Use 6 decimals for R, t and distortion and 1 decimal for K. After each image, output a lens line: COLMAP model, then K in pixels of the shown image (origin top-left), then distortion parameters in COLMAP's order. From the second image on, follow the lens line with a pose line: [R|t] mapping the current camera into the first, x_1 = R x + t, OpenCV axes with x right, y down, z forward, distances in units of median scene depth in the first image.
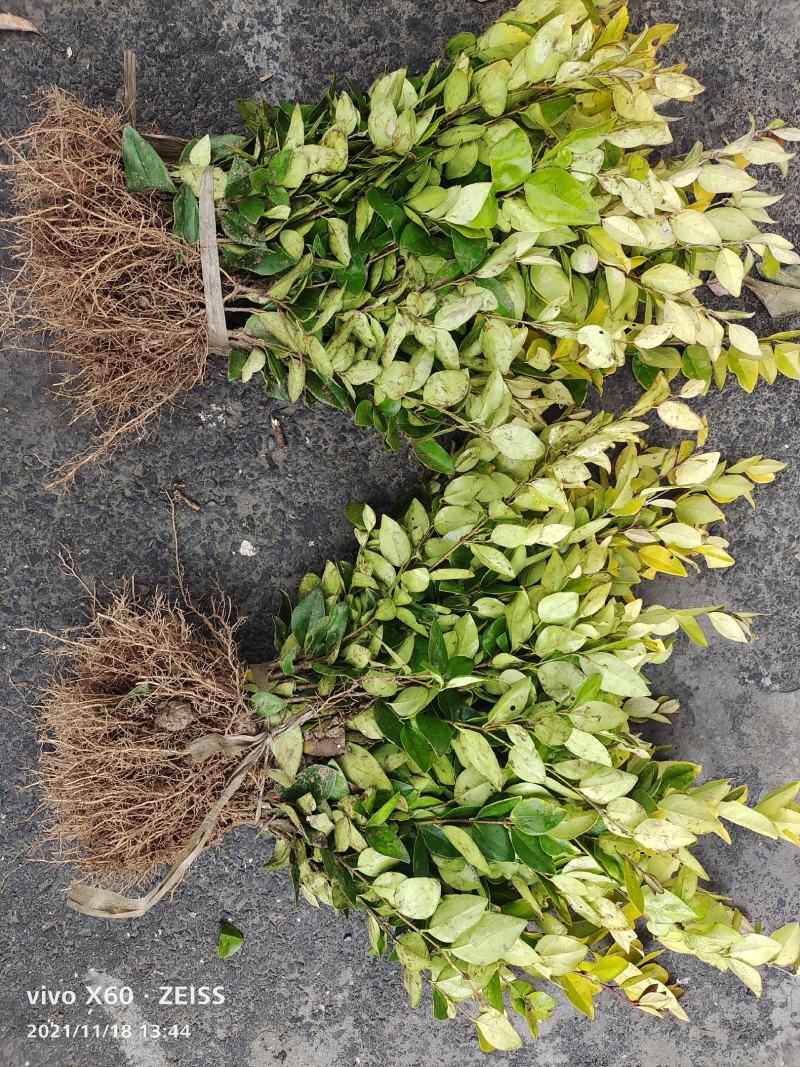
lens RADIAL K [[794.3, 0, 378.4], [0, 794.3, 540.1], [0, 0, 1]] dist [0.031921, -0.049333]
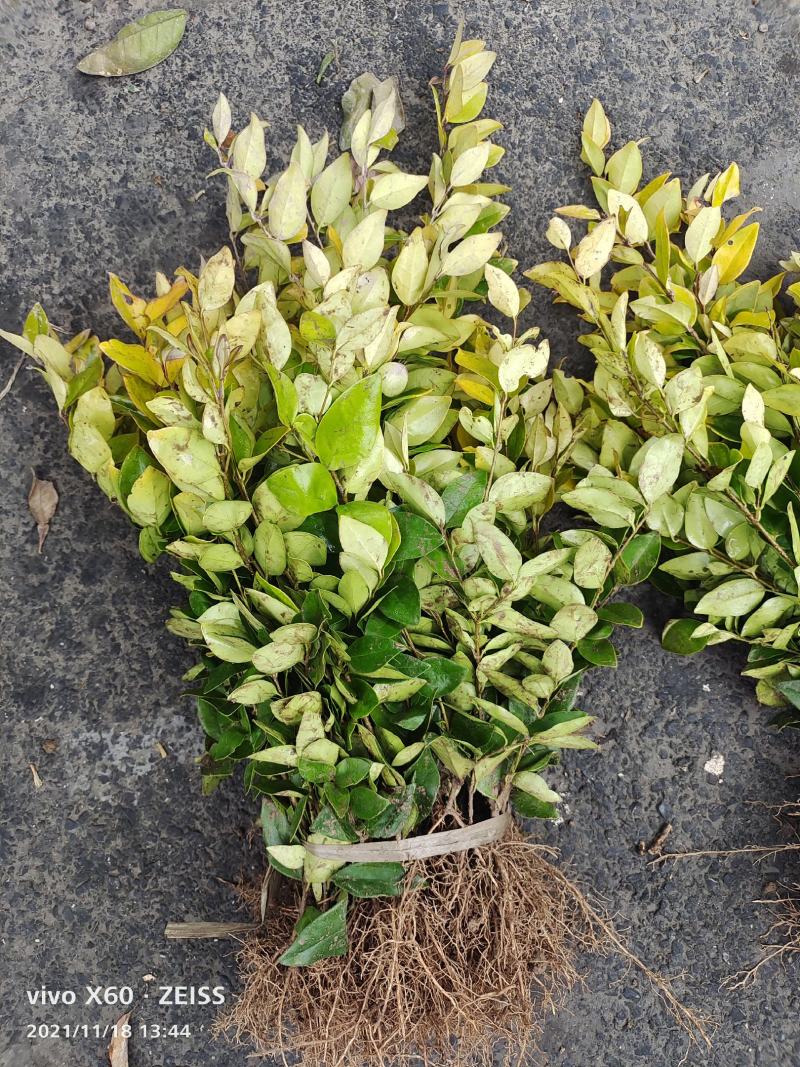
lens RADIAL K [[794.3, 0, 378.4], [0, 794.3, 540.1], [0, 0, 1]] dist [0.031921, -0.049333]
pose [[-0.026632, -0.997858, -0.059754, 0.150344], [0.997654, -0.022760, -0.064569, -0.330510], [0.063071, -0.061333, 0.996123, 0.199958]]
